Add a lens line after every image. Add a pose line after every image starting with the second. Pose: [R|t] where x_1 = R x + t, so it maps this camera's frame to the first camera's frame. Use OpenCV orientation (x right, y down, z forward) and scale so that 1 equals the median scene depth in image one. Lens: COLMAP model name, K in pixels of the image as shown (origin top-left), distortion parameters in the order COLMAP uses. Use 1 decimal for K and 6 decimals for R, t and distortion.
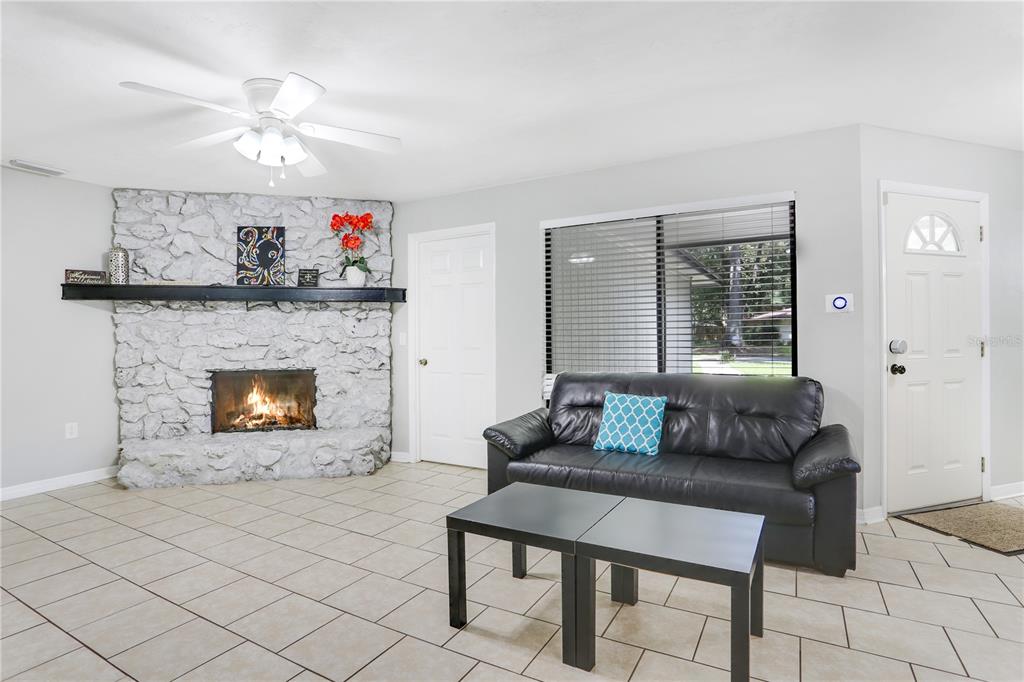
lens RADIAL K [[508.9, 0, 486.9], [0, 508.9, 331.5], [0, 0, 1]] dist [-0.035278, 0.001142]
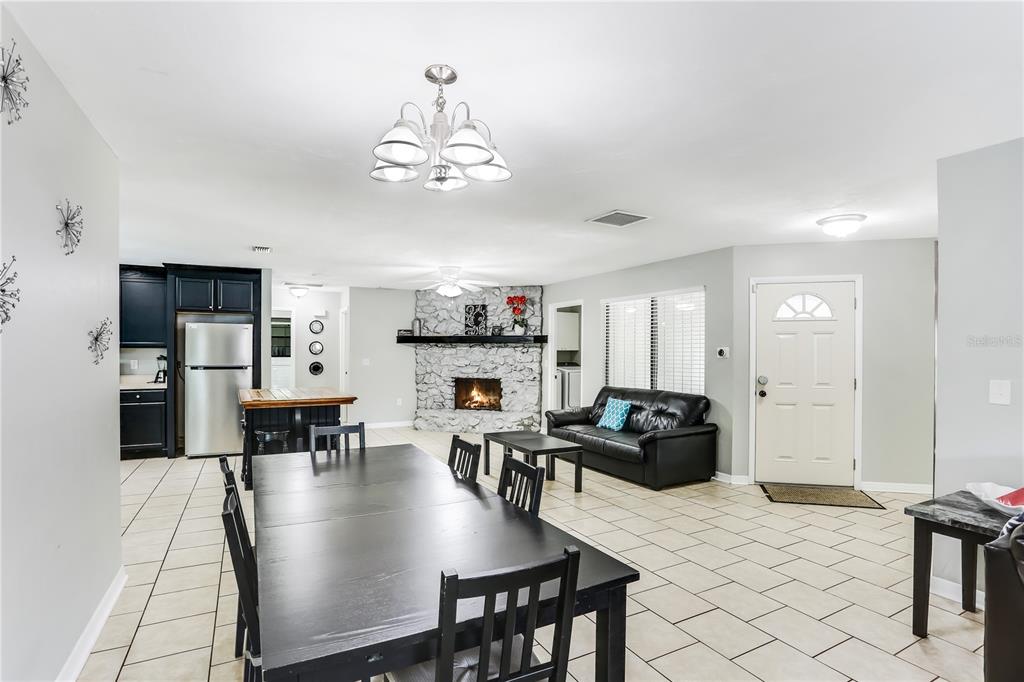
lens RADIAL K [[508.9, 0, 515.1], [0, 508.9, 346.5], [0, 0, 1]] dist [-0.035278, 0.001142]
pose [[0.849924, 0.007252, -0.526856, 0.710485], [-0.004193, 0.999967, 0.006999, -0.060077], [0.526889, -0.003740, 0.849926, -0.584313]]
